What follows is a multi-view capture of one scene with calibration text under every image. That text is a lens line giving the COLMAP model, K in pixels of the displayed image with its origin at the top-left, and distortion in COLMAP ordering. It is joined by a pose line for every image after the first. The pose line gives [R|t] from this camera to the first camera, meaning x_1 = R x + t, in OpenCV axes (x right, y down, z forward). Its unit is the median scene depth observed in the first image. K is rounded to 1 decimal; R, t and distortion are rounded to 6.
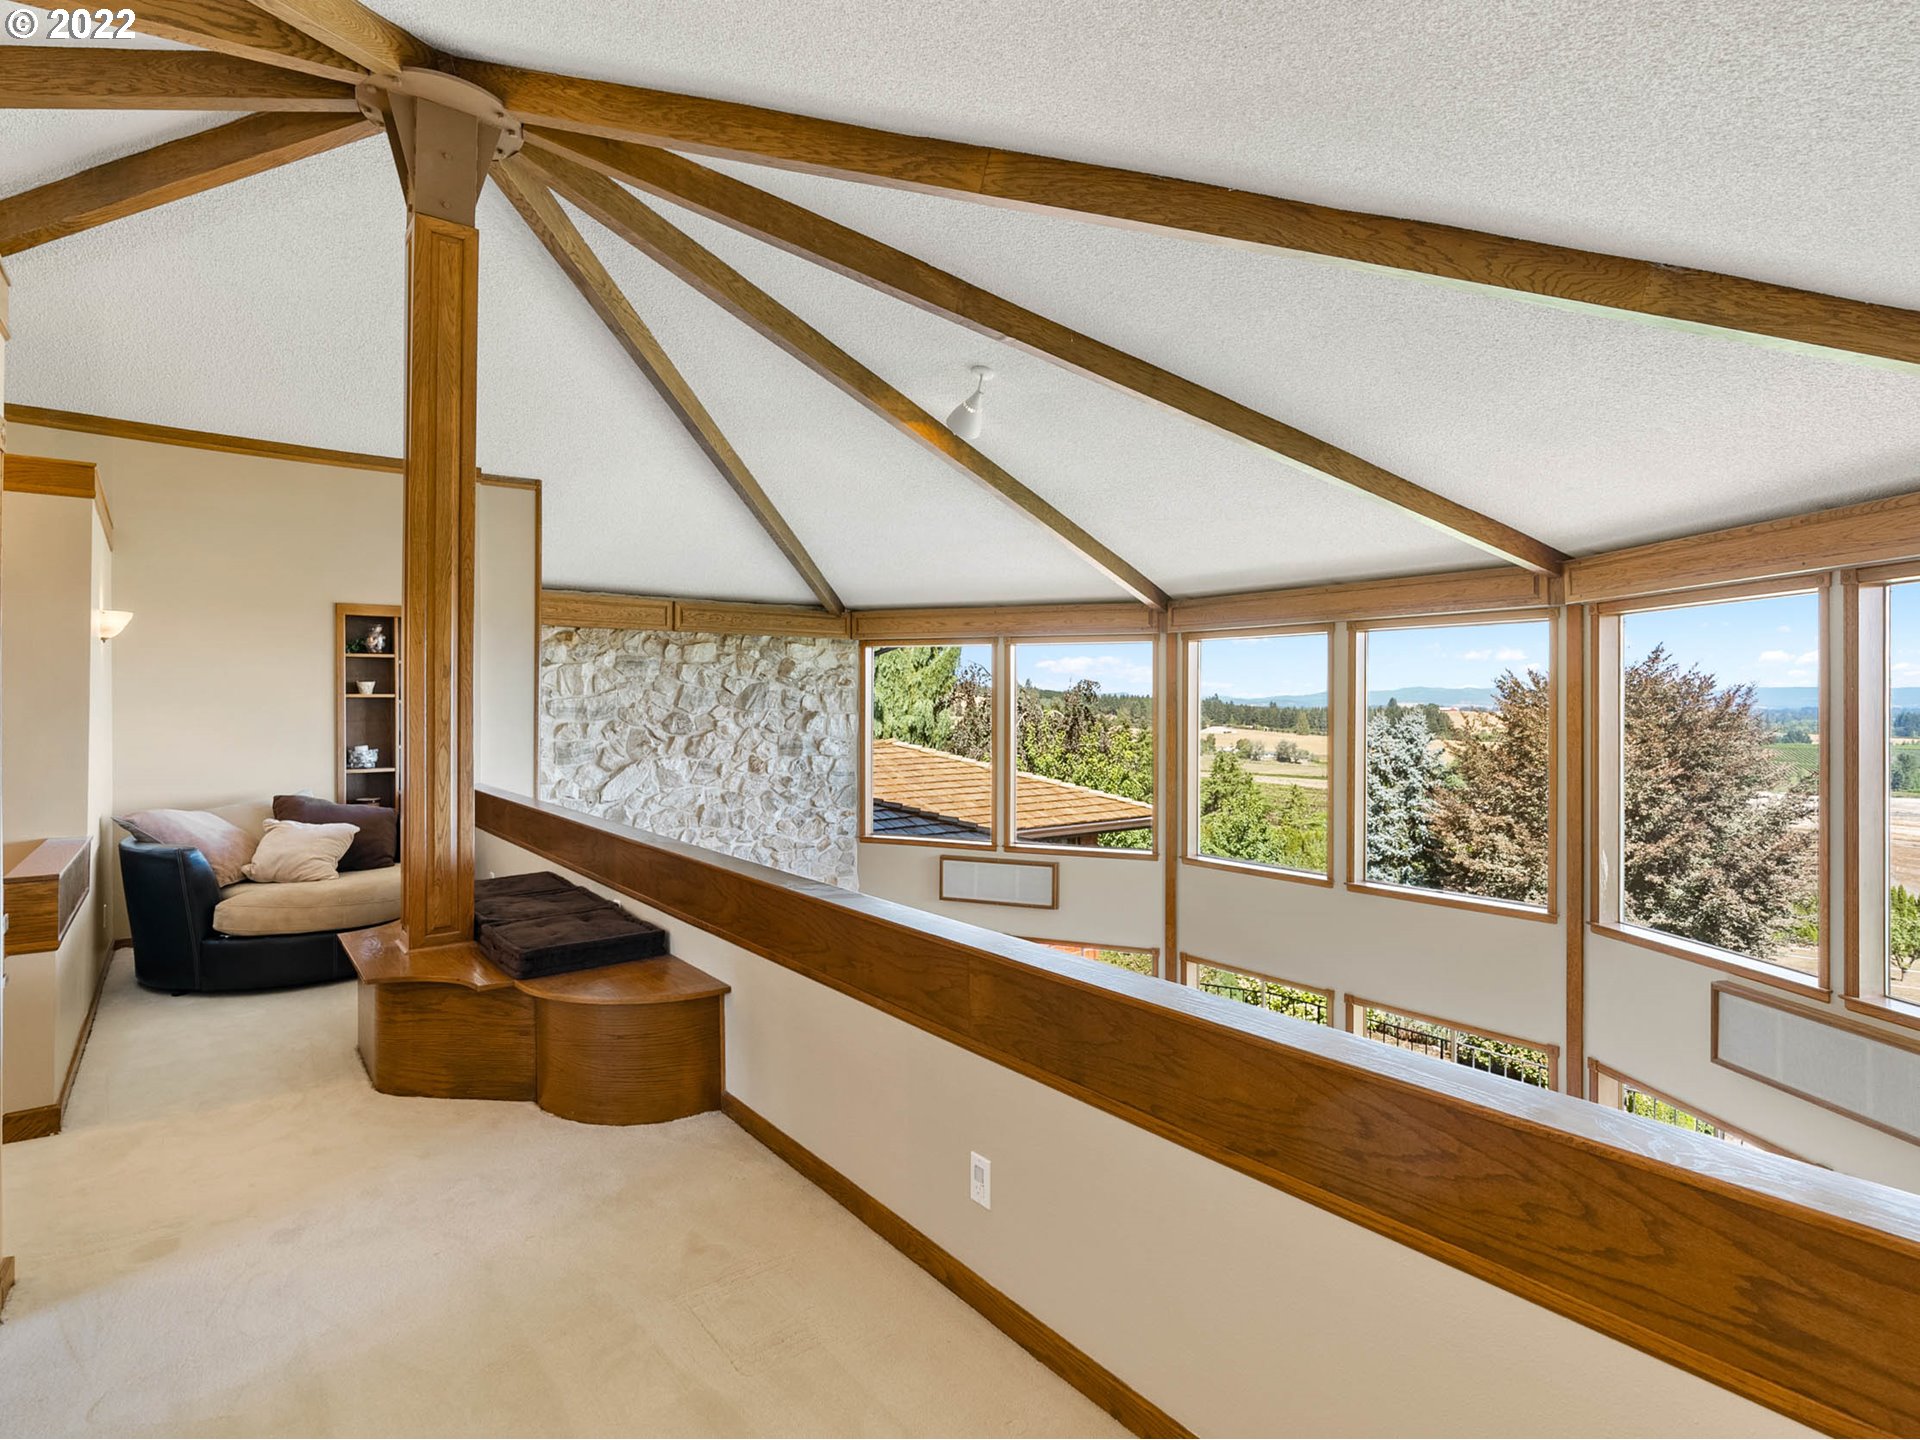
lens RADIAL K [[978.4, 0, 957.0], [0, 978.4, 699.0], [0, 0, 1]] dist [-0.019753, 0.007649]
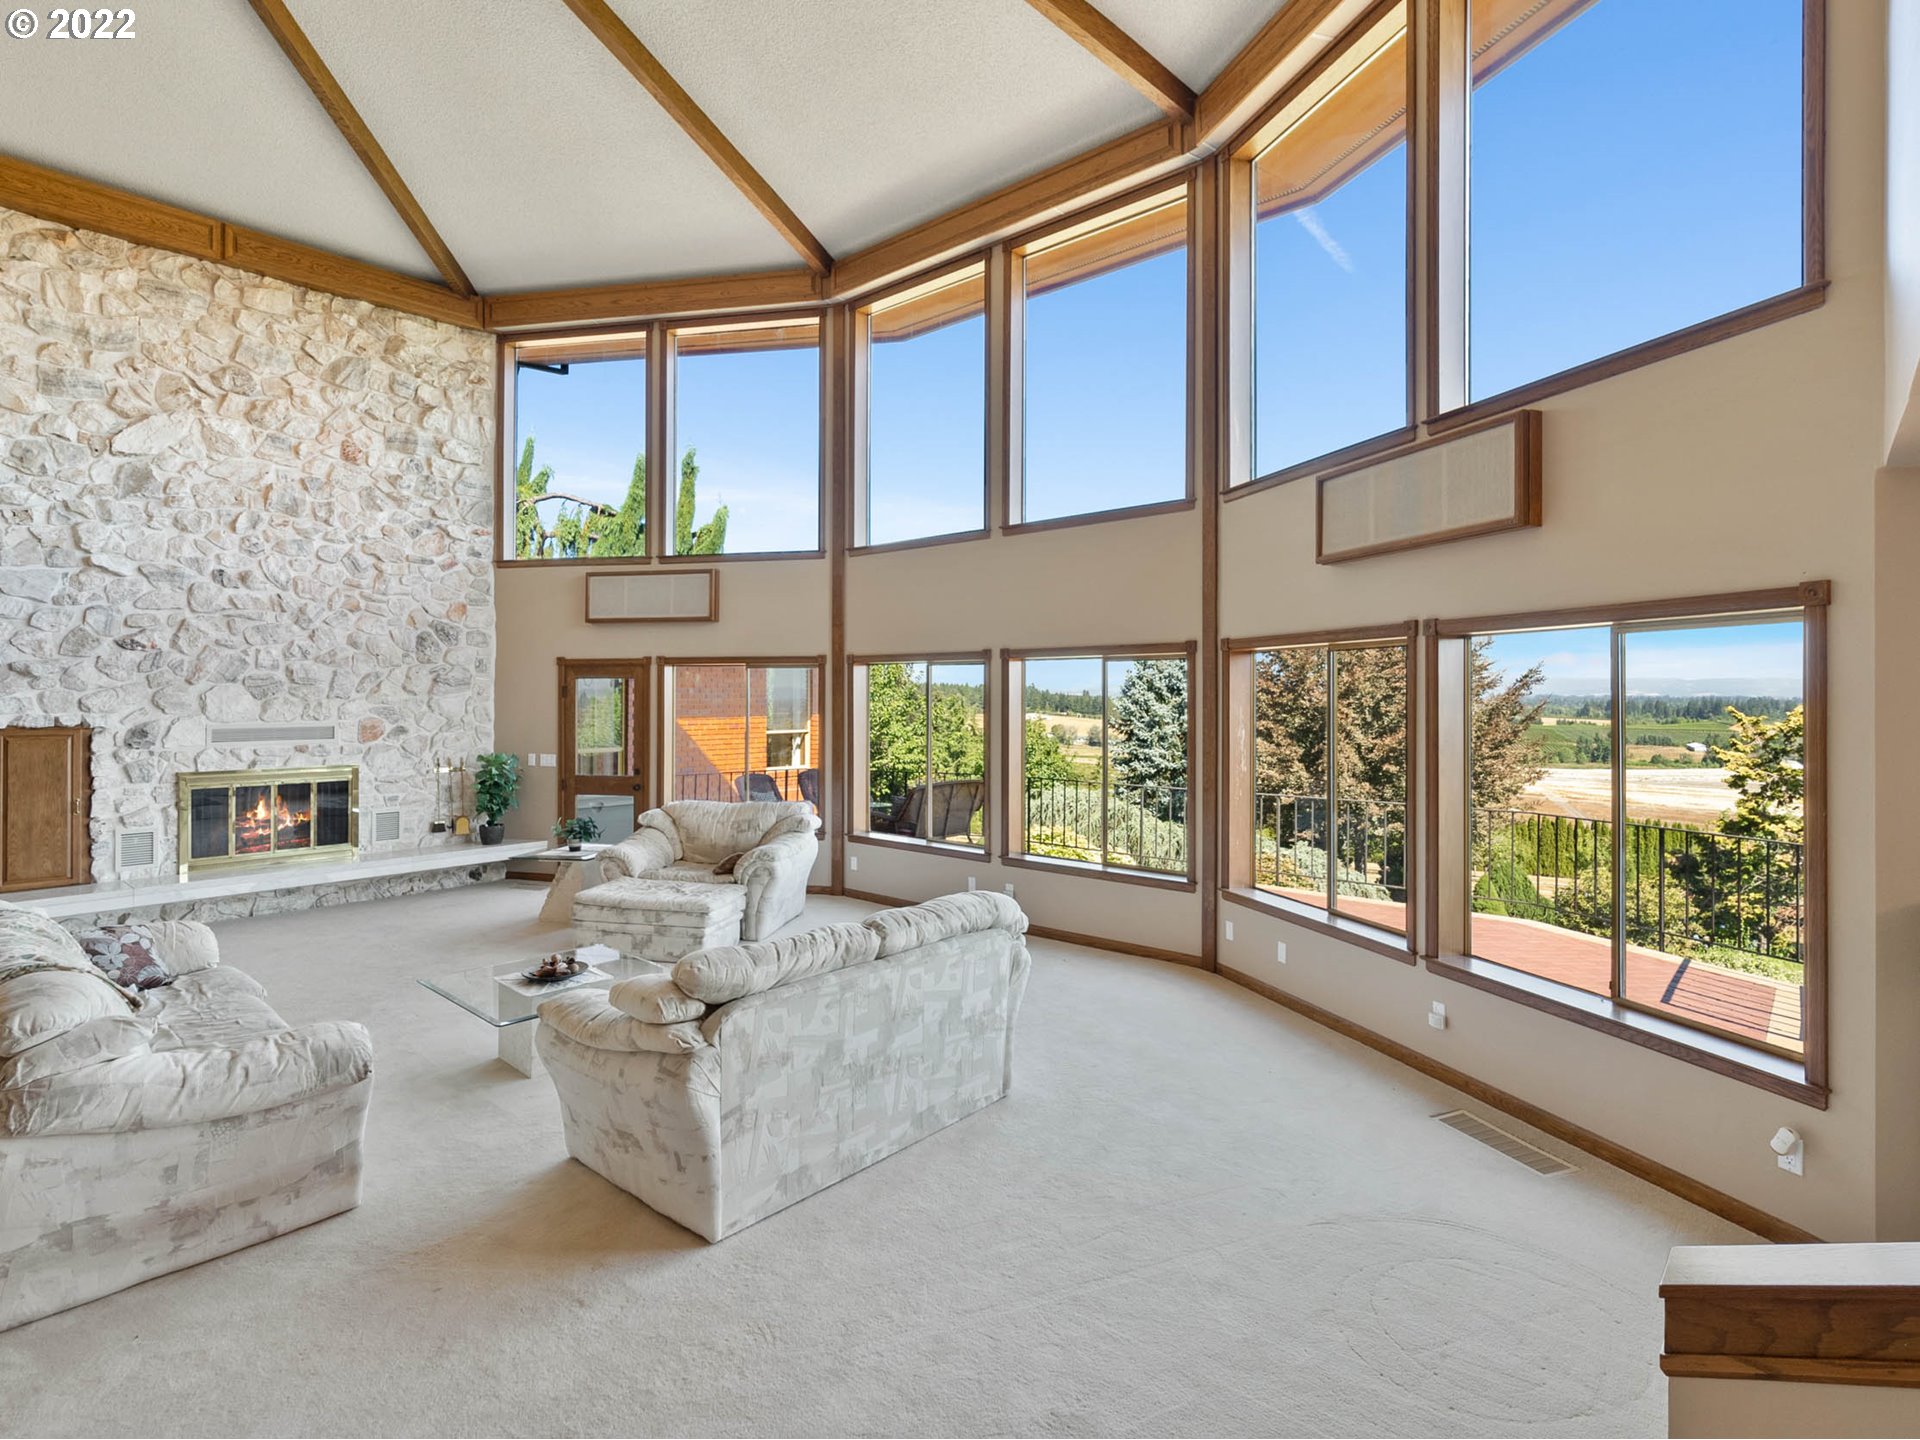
lens RADIAL K [[978.4, 0, 957.0], [0, 978.4, 699.0], [0, 0, 1]] dist [-0.019753, 0.007649]
pose [[0.983390, -0.004427, 0.181452, 0.152053], [0.002213, 0.999921, 0.012403, 0.268218], [-0.181492, -0.011795, 0.983322, 0.084890]]
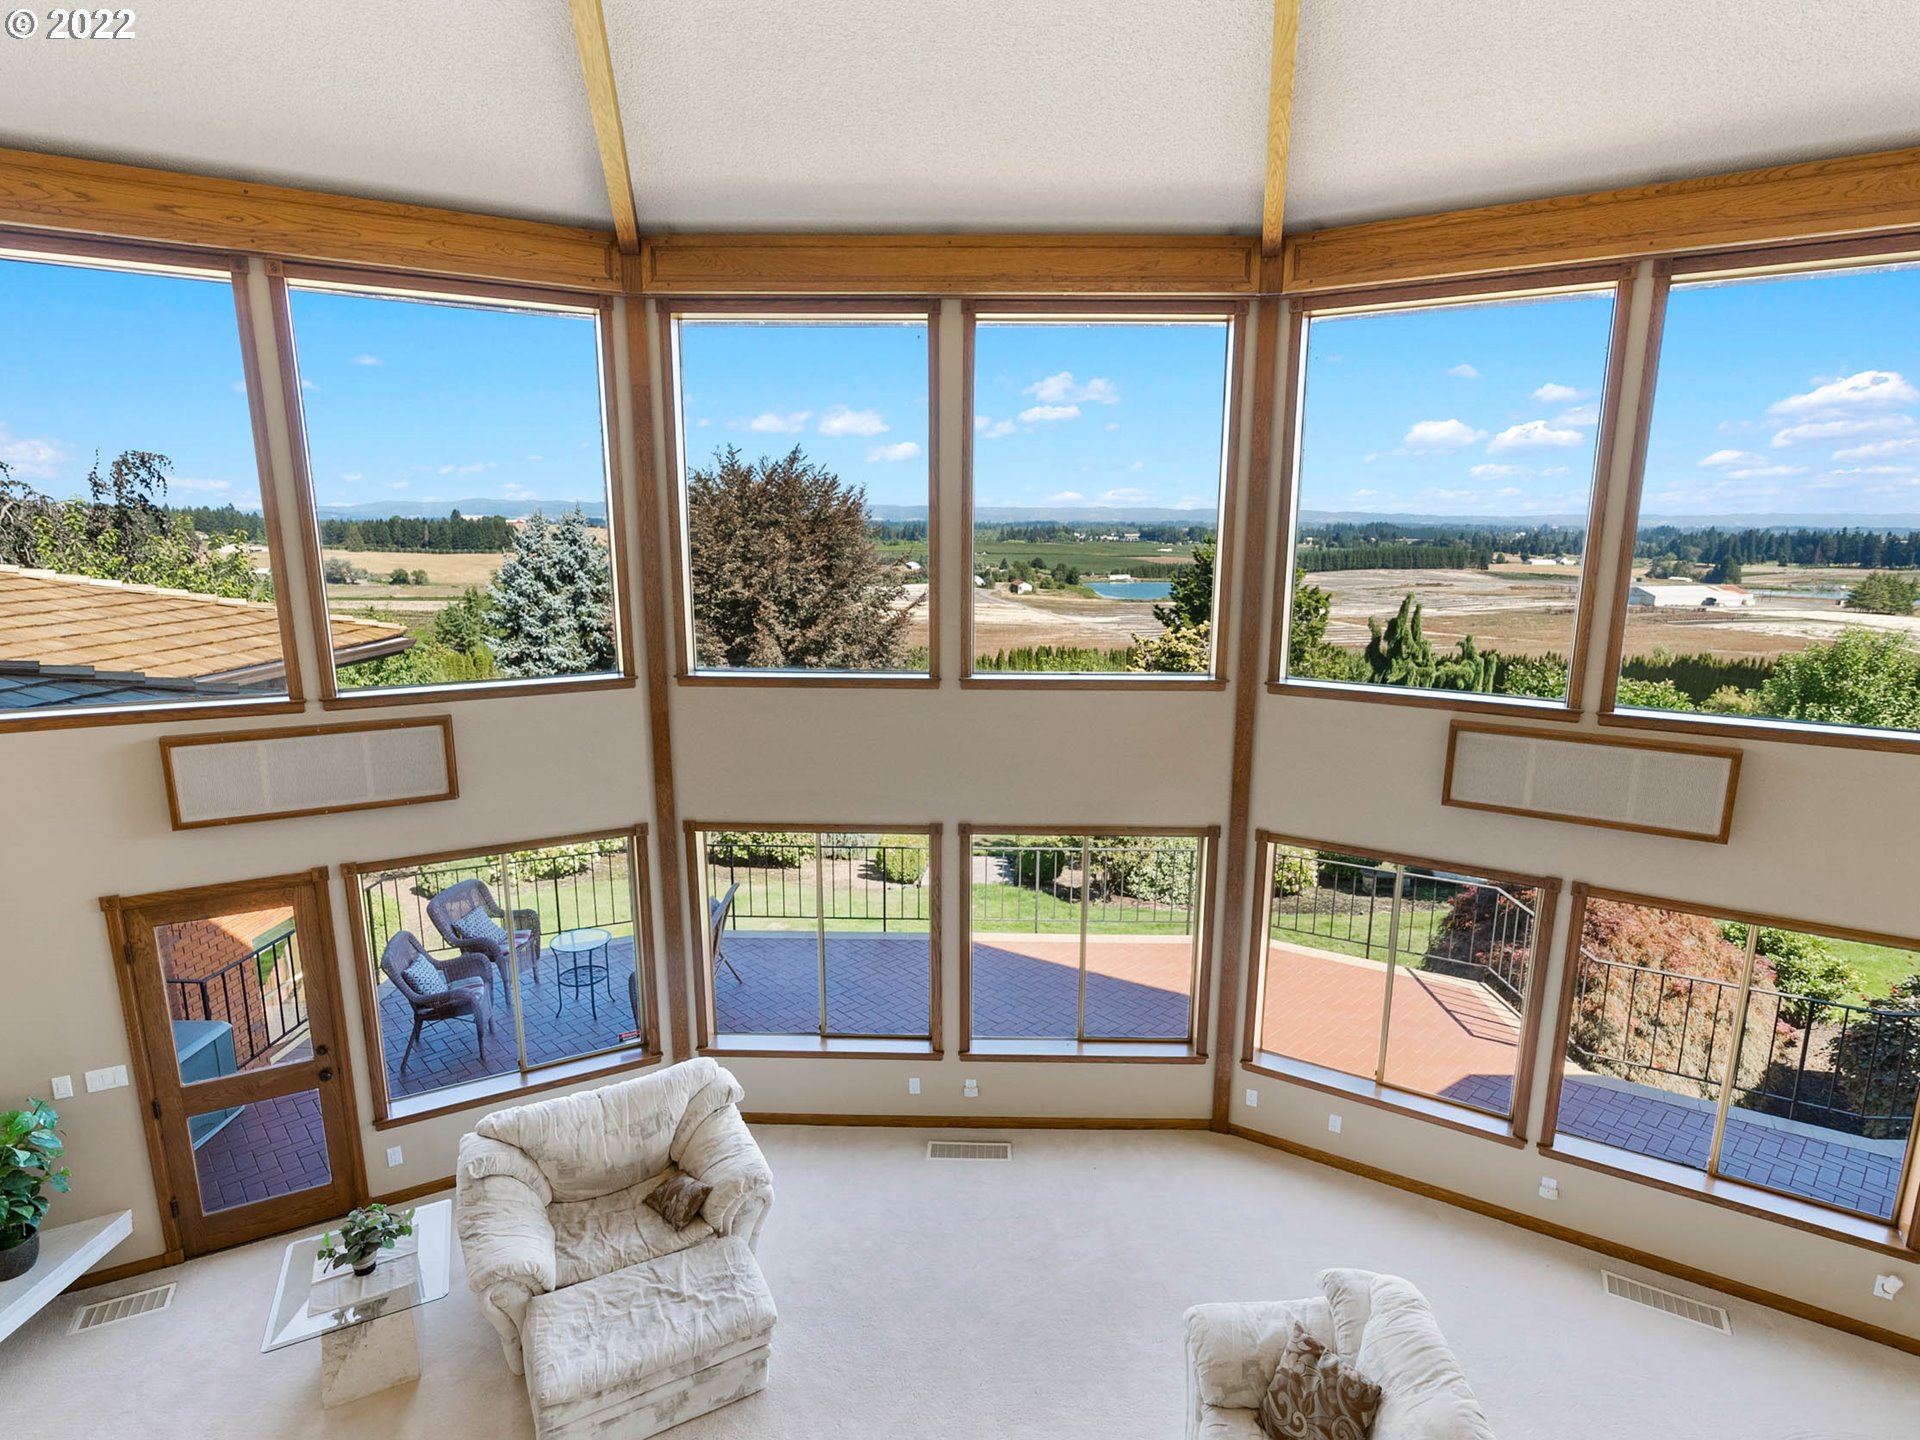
lens RADIAL K [[987.6, 0, 974.2], [0, 987.6, 726.0], [0, 0, 1]] dist [-0.019197, 0.008858]
pose [[0.625228, -0.158521, 0.764173, -0.132537], [-0.008648, 0.977687, 0.209888, 0.053720], [-0.780394, -0.137837, 0.609907, 0.424037]]
